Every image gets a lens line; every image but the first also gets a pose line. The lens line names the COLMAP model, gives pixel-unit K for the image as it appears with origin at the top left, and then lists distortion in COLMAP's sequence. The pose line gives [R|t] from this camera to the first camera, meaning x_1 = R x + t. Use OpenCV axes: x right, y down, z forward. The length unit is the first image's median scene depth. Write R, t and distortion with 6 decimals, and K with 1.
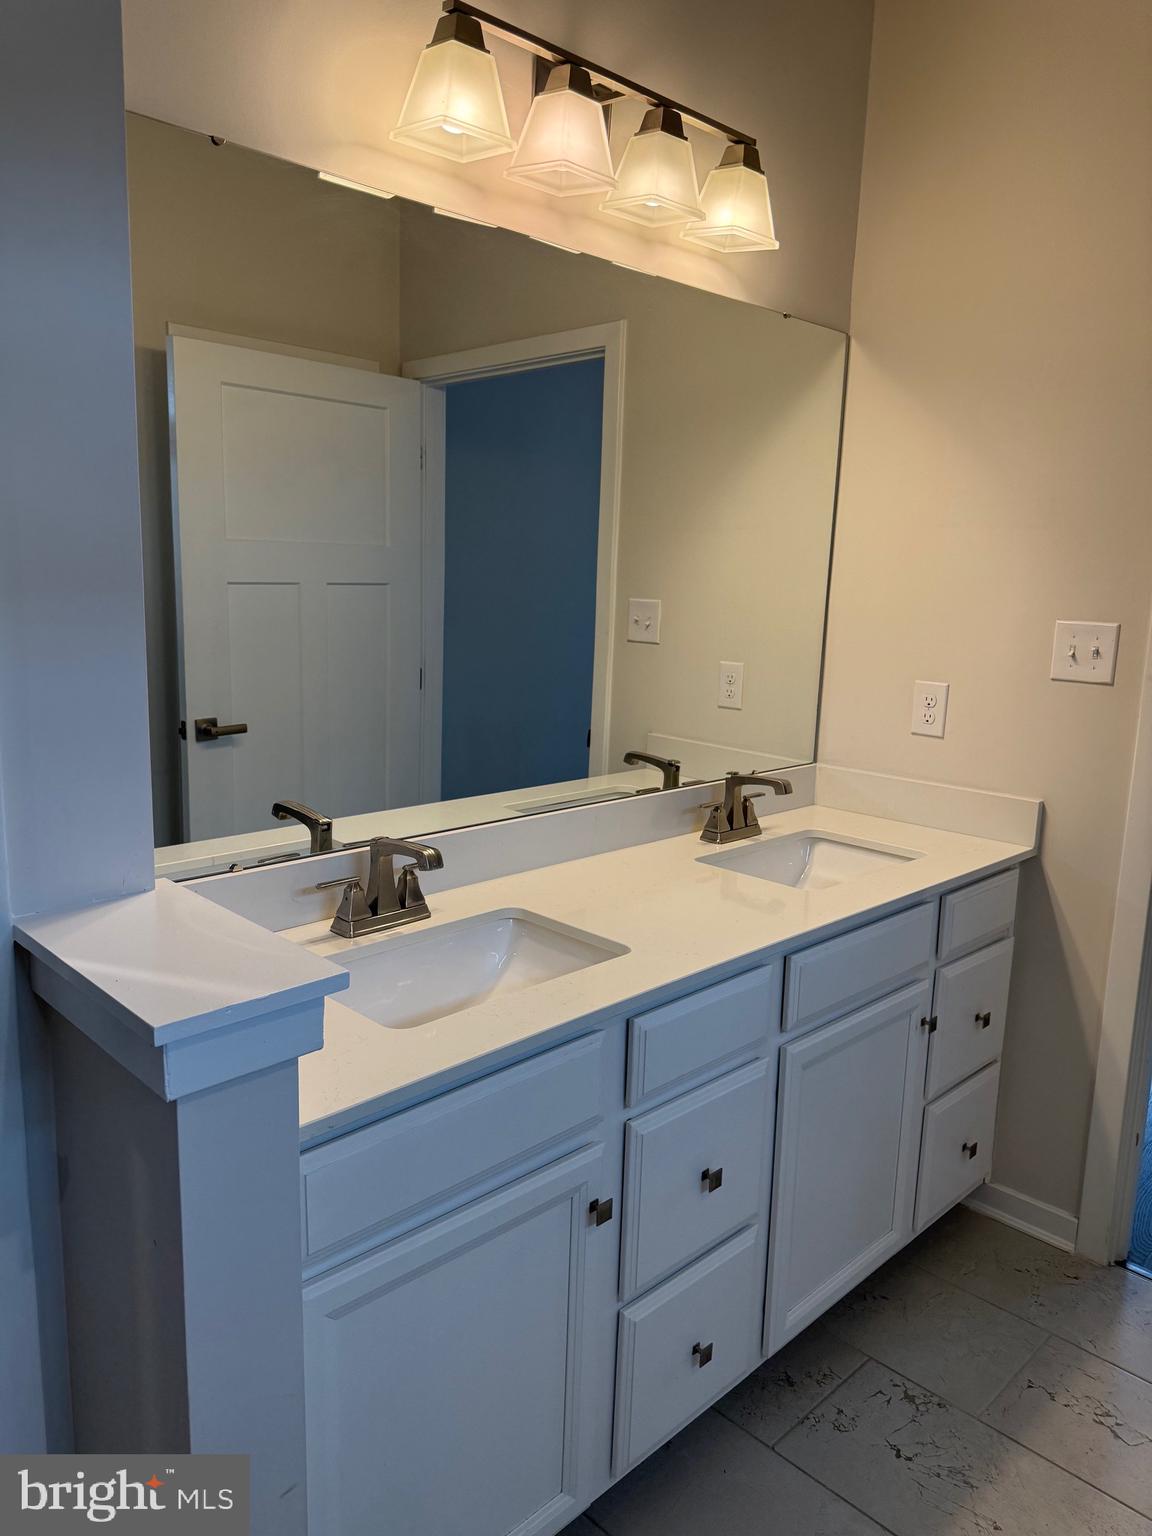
lens RADIAL K [[1091.7, 0, 574.5], [0, 1091.7, 770.5], [0, 0, 1]] dist [-0.005143, -0.001252]
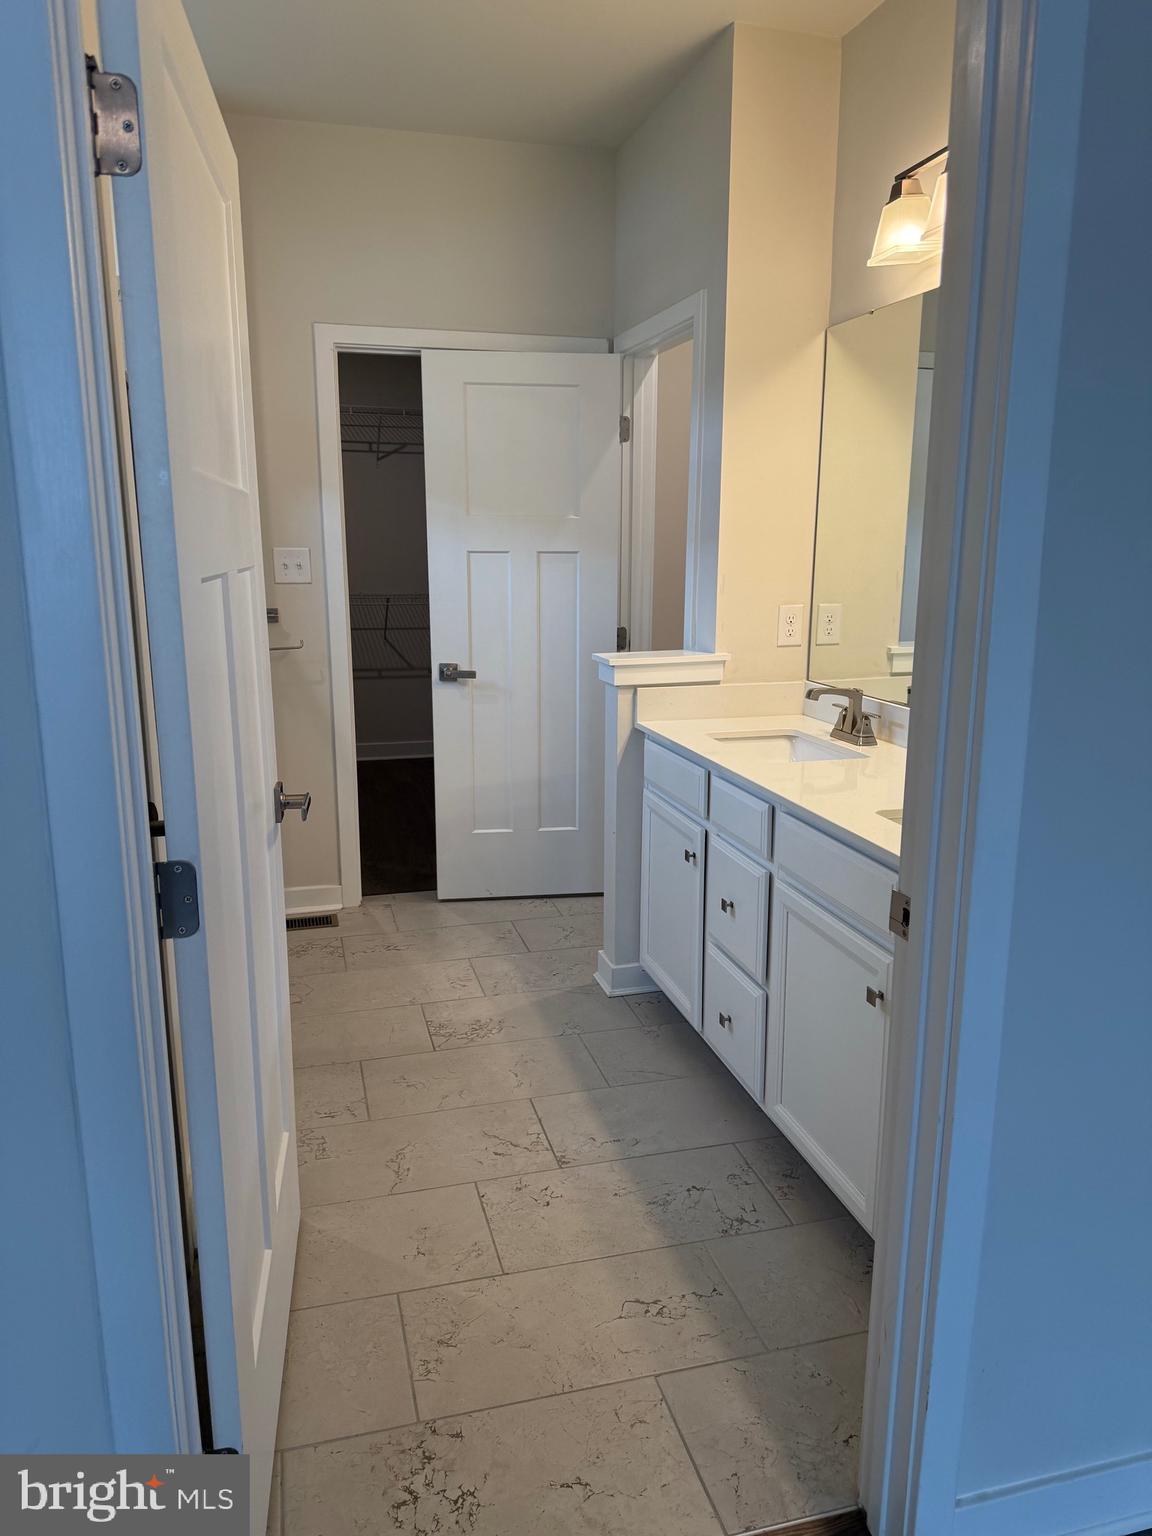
lens RADIAL K [[1091.7, 0, 577.6], [0, 1091.7, 768.5], [0, 0, 1]] dist [-0.005143, -0.001252]
pose [[-0.491215, 0.158714, -0.856456, 1.376285], [-0.168676, 0.947314, 0.272294, -0.192901], [0.854550, 0.278219, -0.438564, 1.266566]]
